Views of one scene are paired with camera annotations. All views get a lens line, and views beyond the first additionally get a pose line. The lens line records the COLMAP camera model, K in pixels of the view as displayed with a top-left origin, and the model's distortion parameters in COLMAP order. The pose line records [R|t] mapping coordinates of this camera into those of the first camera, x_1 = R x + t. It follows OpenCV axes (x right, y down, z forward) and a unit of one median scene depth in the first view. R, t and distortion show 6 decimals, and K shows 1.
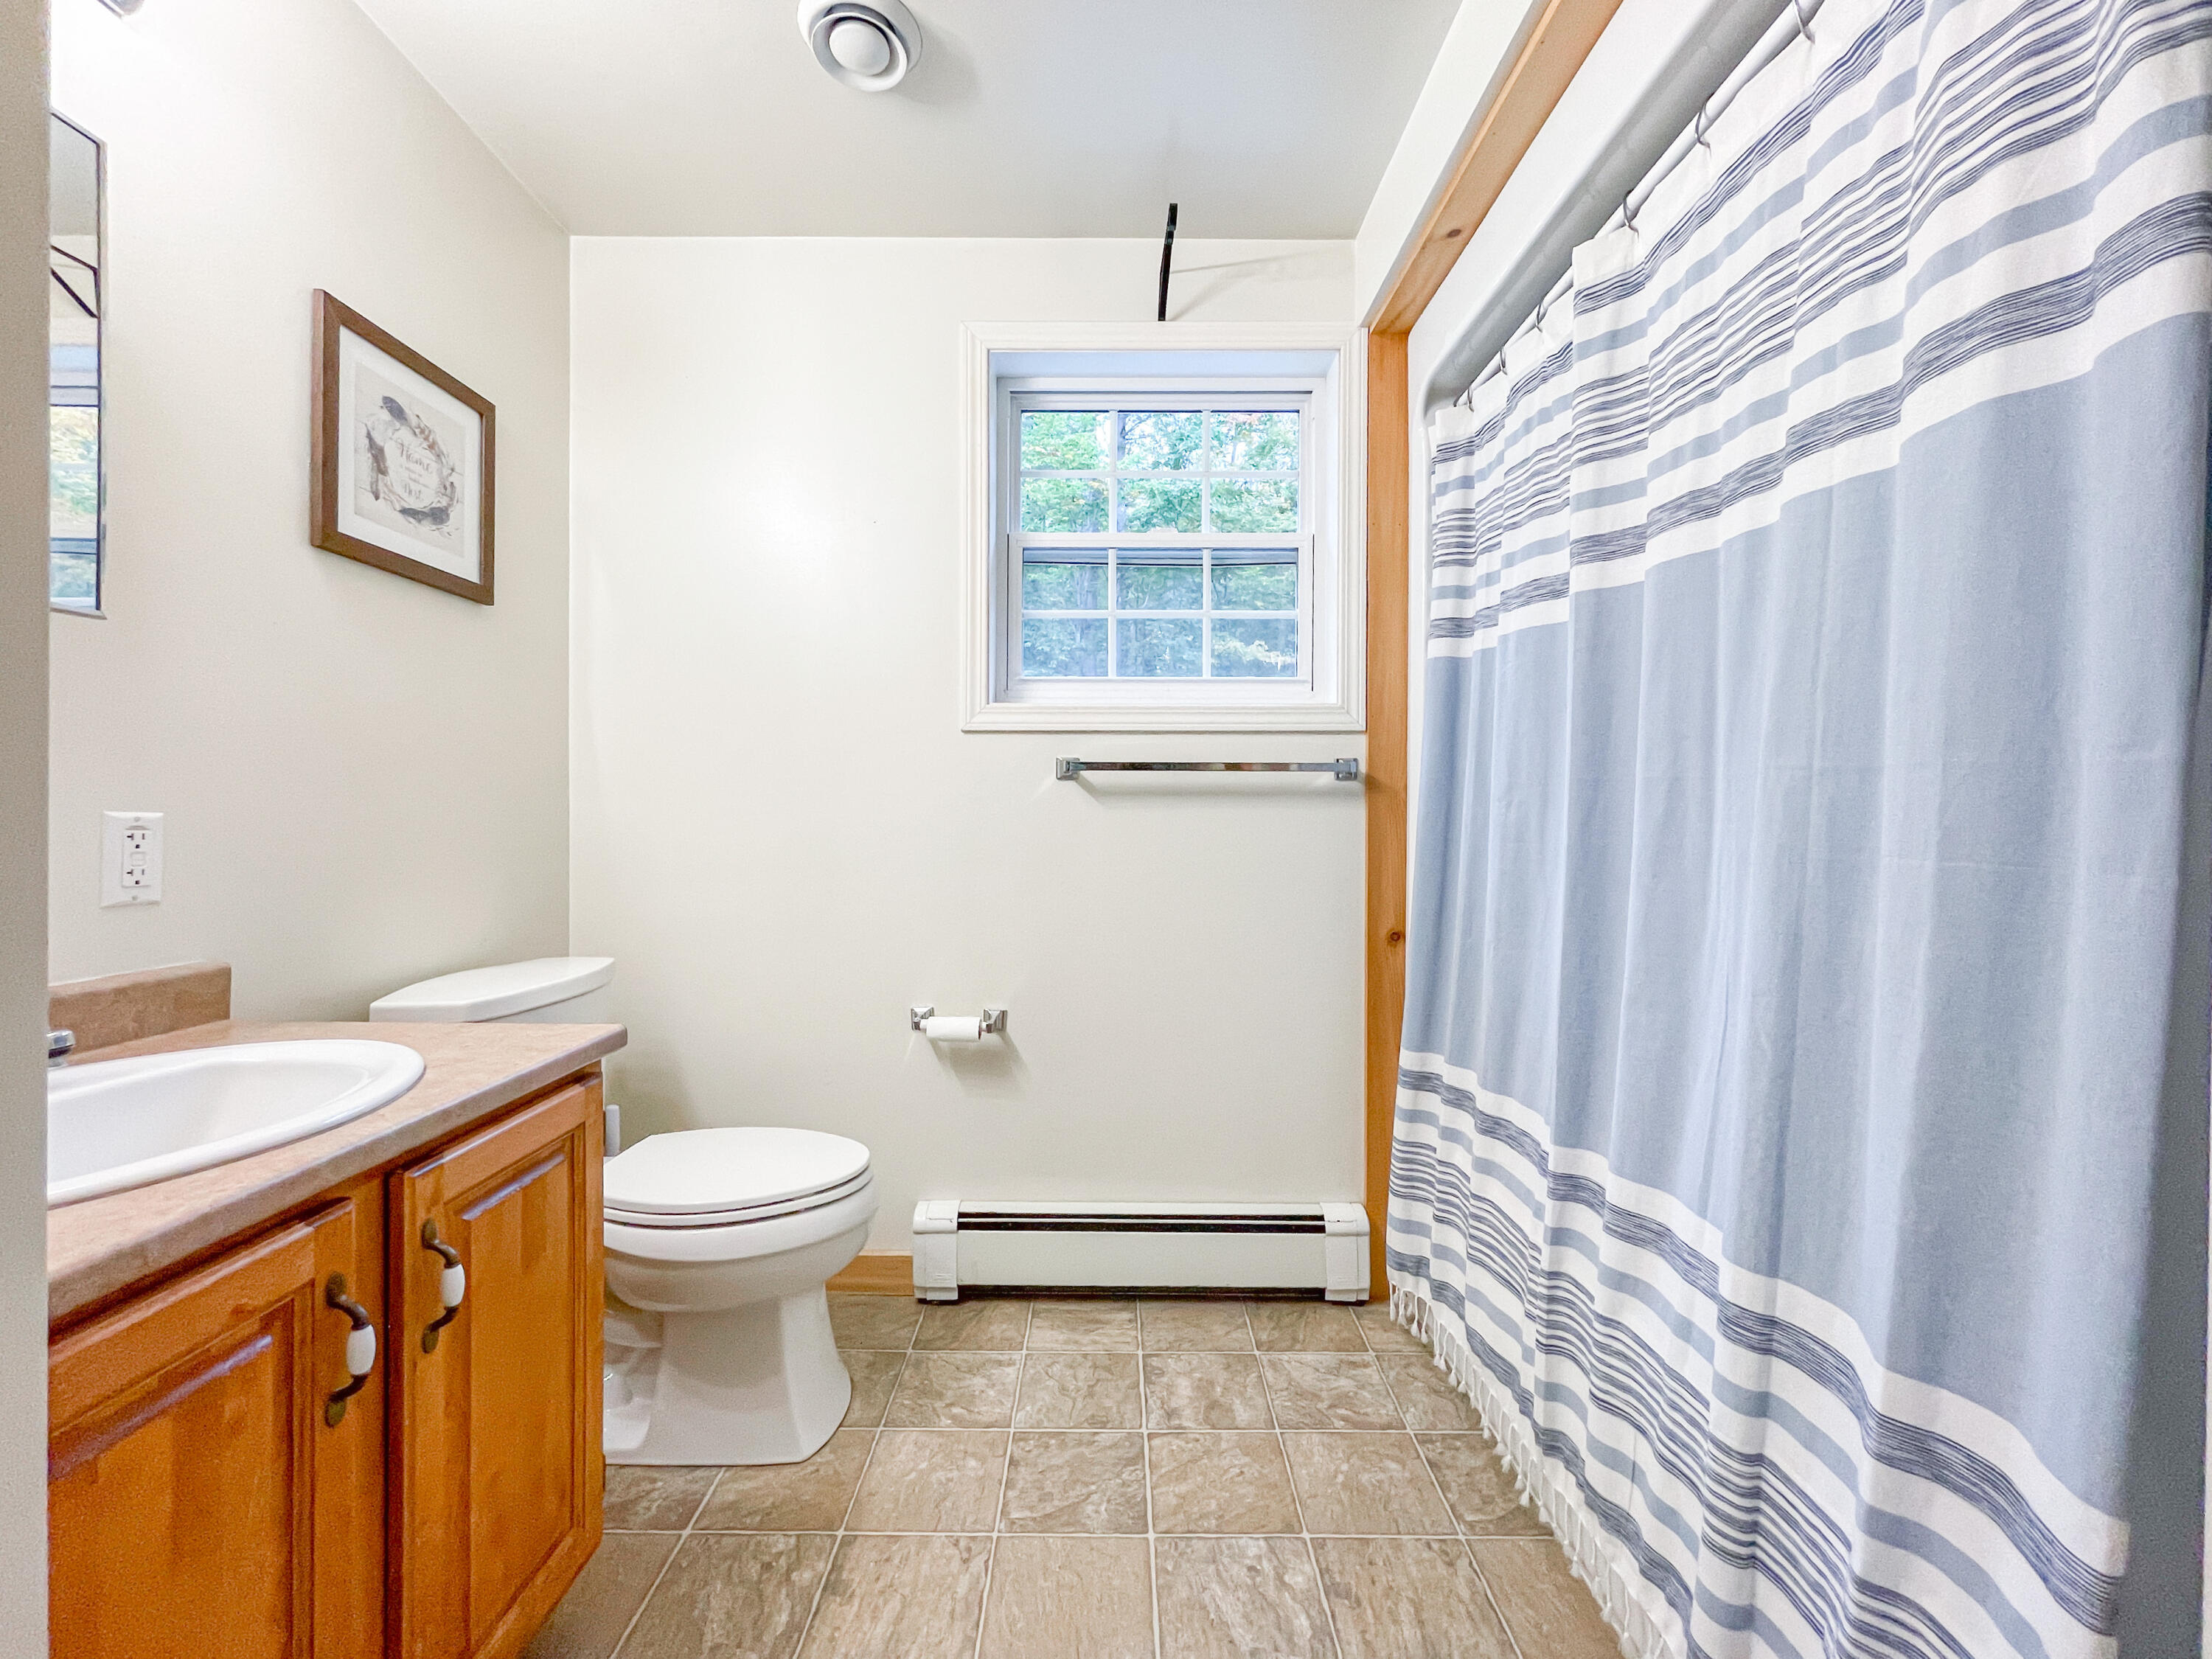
lens RADIAL K [[908.8, 0, 1095.5], [0, 908.8, 821.3], [0, 0, 1]] dist [-0.003600, -0.000222]
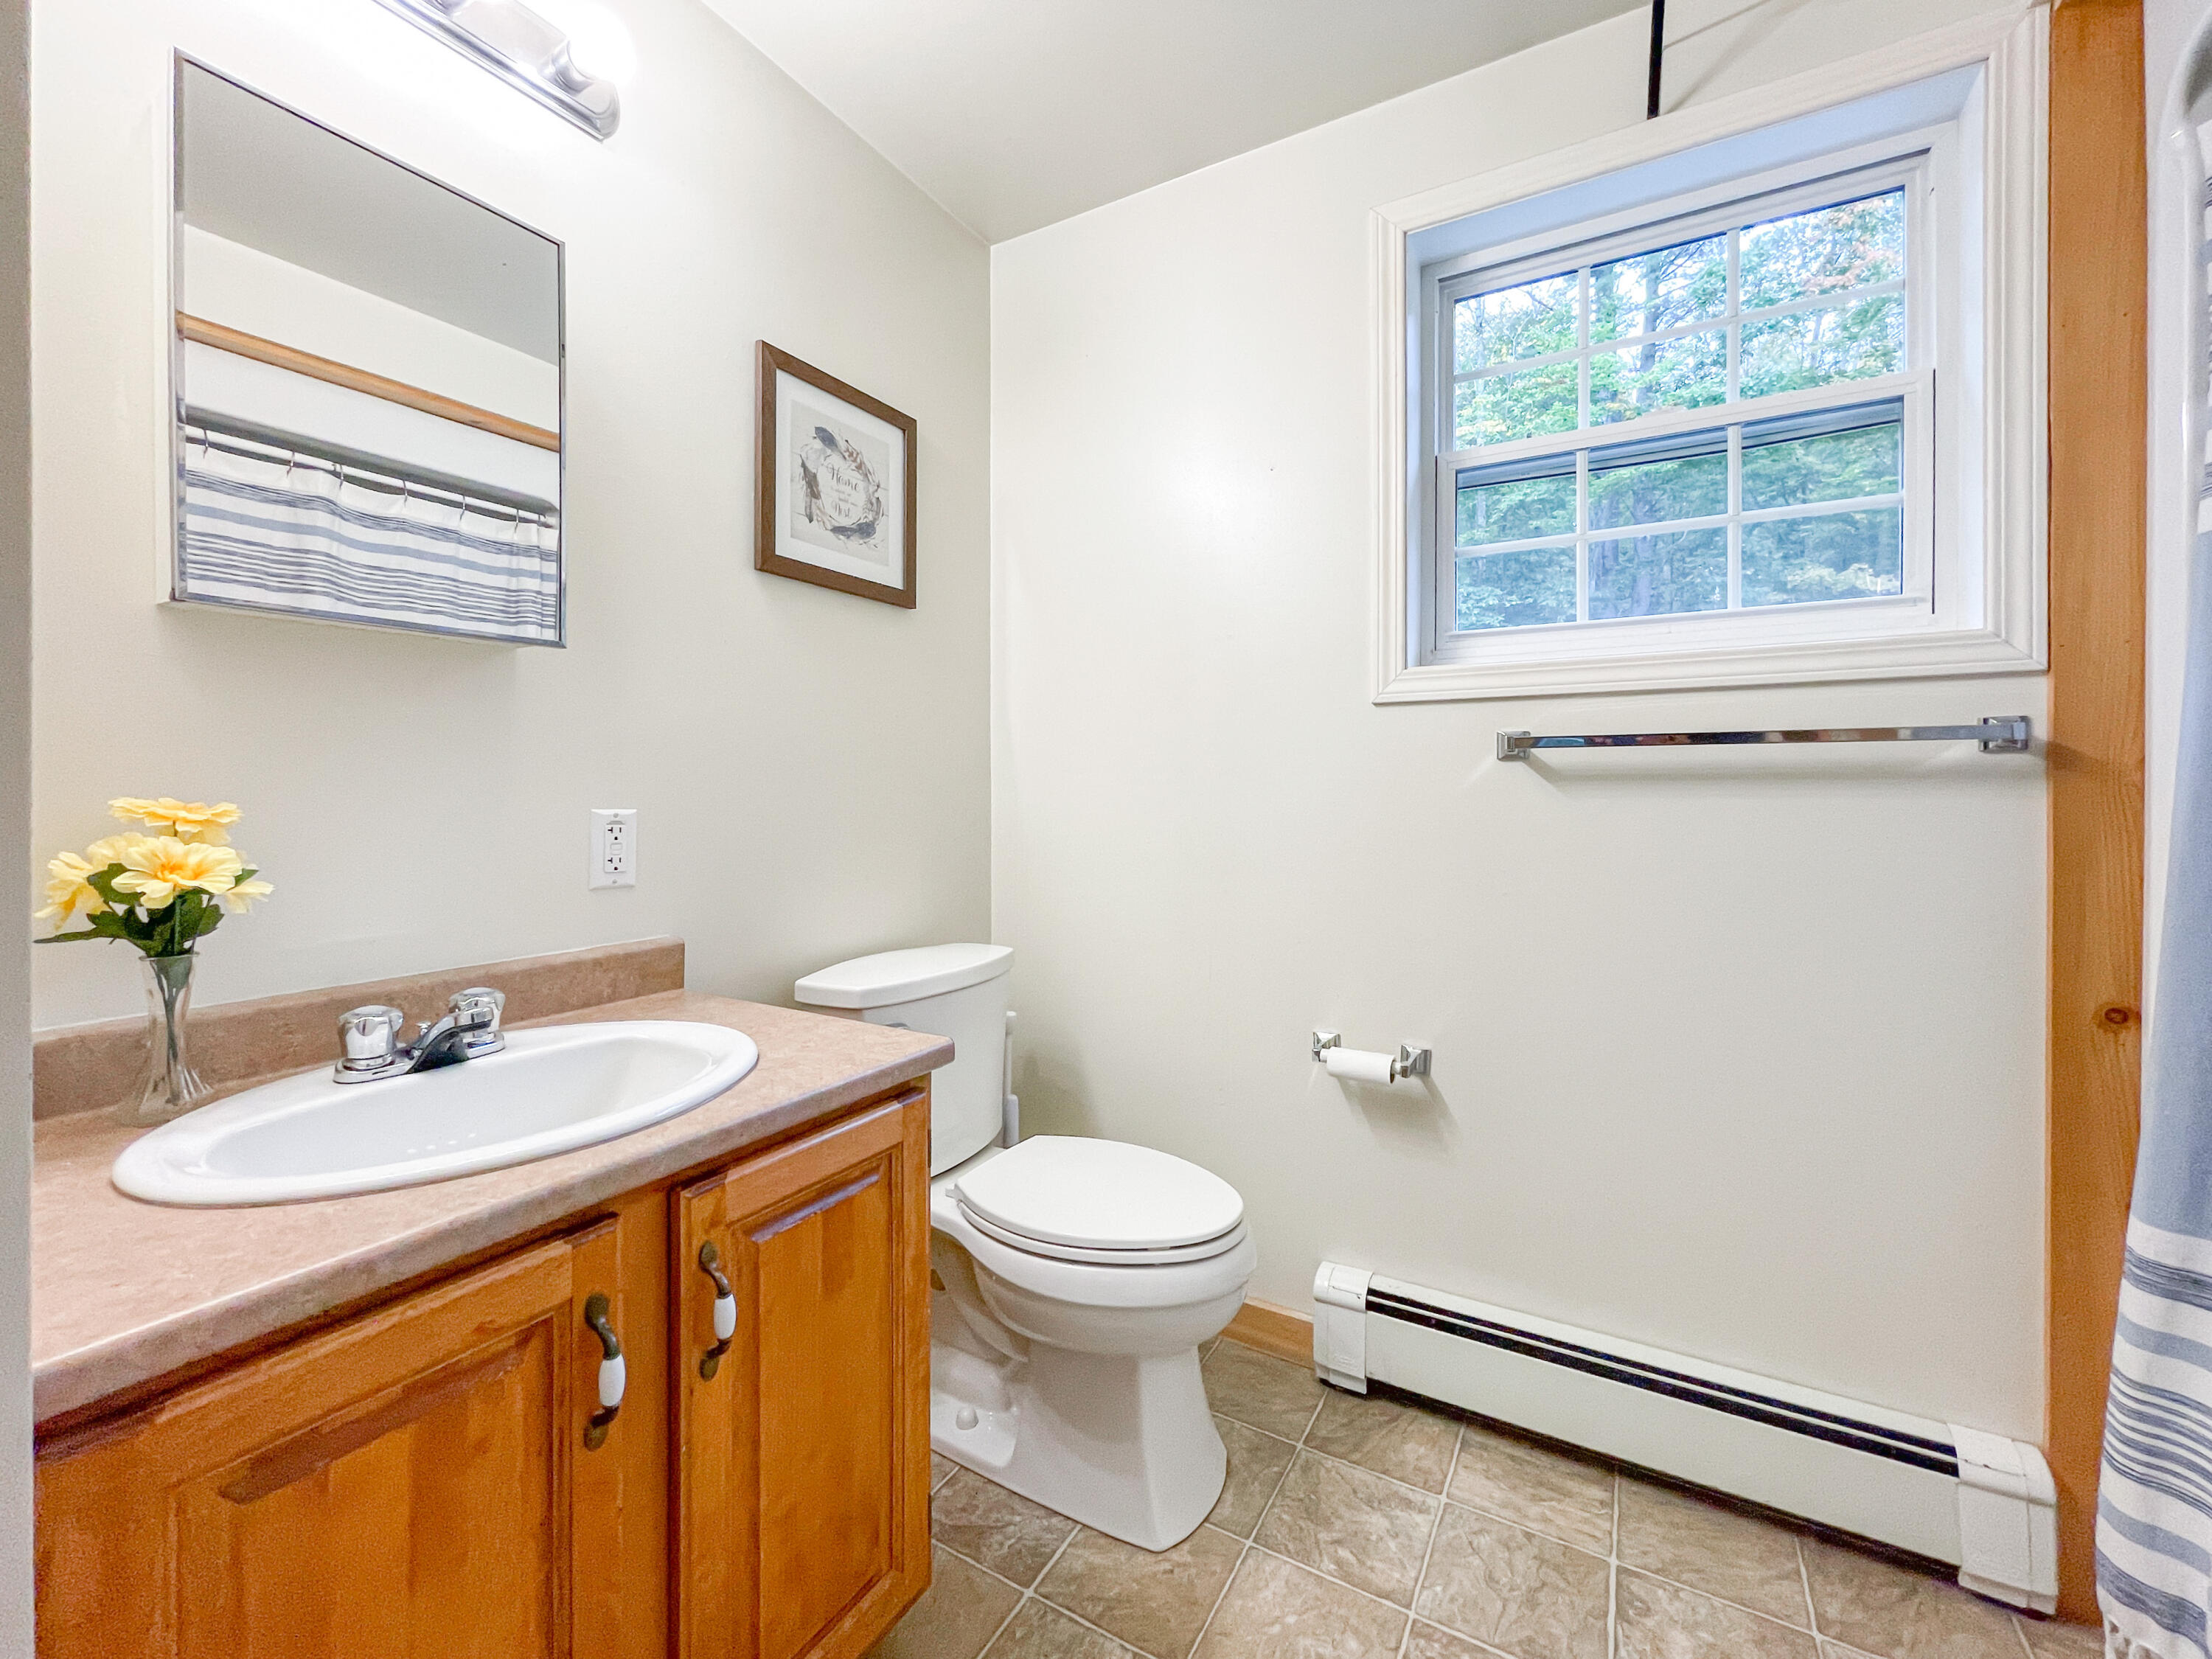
lens RADIAL K [[908.8, 0, 1106.6], [0, 908.8, 794.6], [0, 0, 1]] dist [-0.003600, -0.000222]
pose [[0.869189, -0.001386, -0.494478, 0.056427], [0.000303, 0.999997, -0.002270, -0.017348], [0.494480, 0.001823, 0.869187, 0.185547]]
